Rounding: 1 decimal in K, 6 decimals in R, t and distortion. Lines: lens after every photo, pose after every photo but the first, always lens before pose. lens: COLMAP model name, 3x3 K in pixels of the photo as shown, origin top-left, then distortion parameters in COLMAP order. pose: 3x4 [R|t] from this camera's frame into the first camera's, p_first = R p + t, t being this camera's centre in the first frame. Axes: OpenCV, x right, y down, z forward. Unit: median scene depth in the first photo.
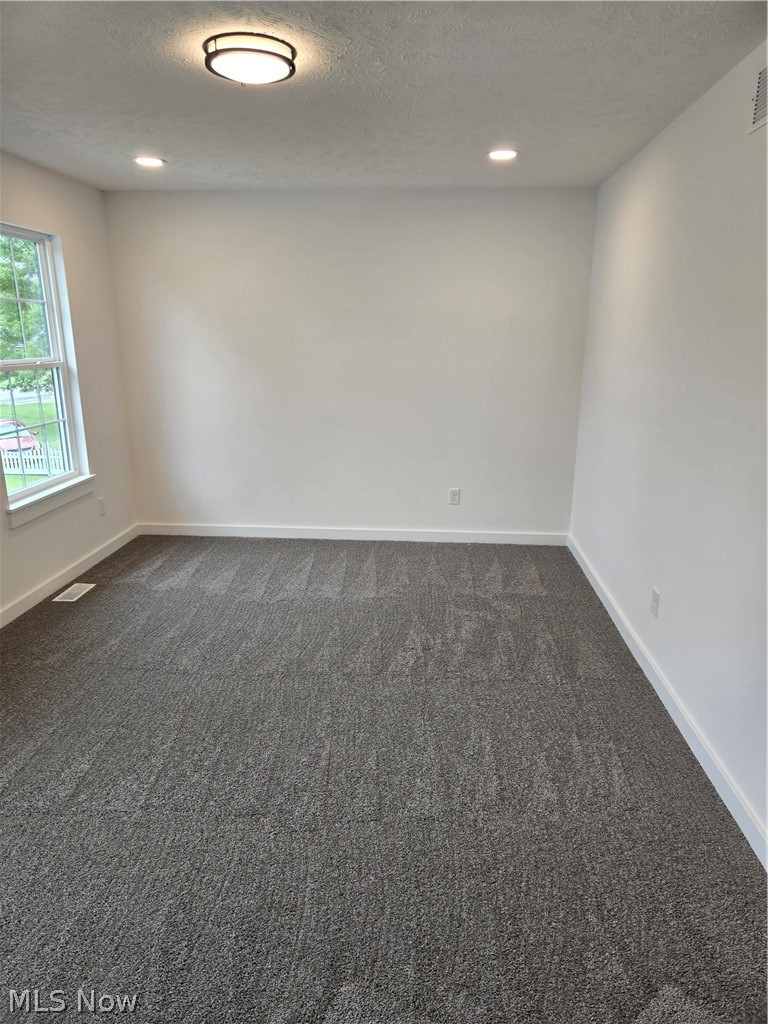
lens RADIAL K [[689.4, 0, 392.5], [0, 689.4, 513.4], [0, 0, 1]] dist [0.084530, -0.082851]
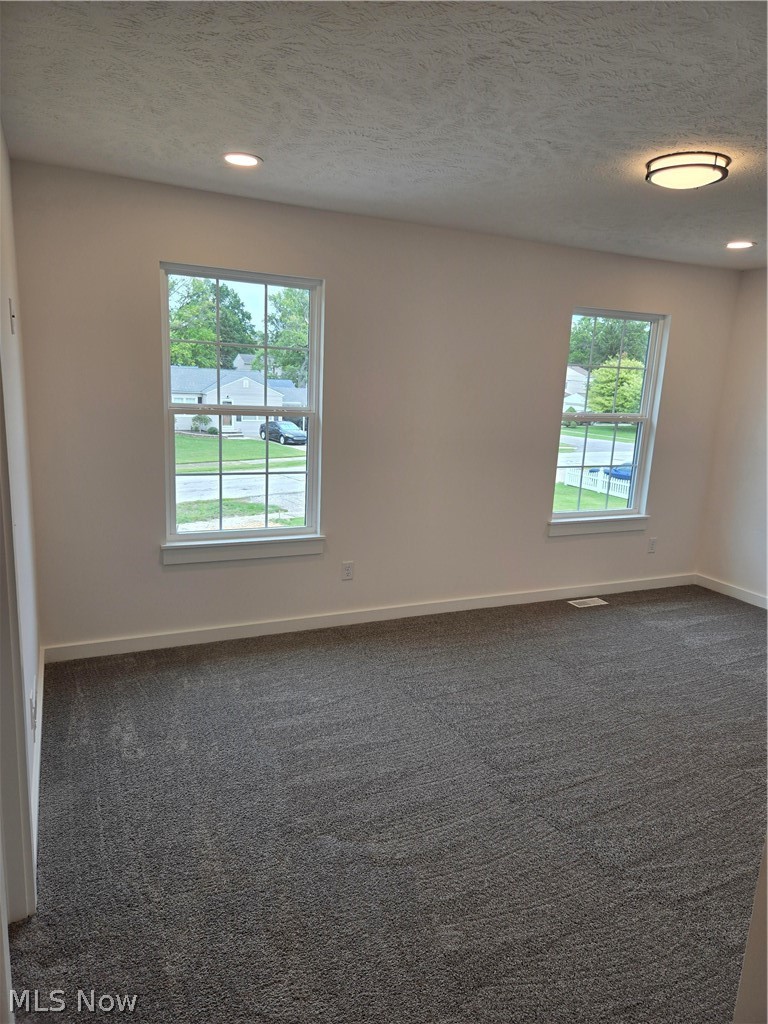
lens RADIAL K [[689.4, 0, 392.5], [0, 689.4, 513.4], [0, 0, 1]] dist [0.084530, -0.082851]
pose [[0.498004, 0.197871, -0.844298, 0.353619], [-0.269849, 0.960640, 0.065968, -0.023149], [0.824119, 0.194981, 0.531798, 0.046482]]
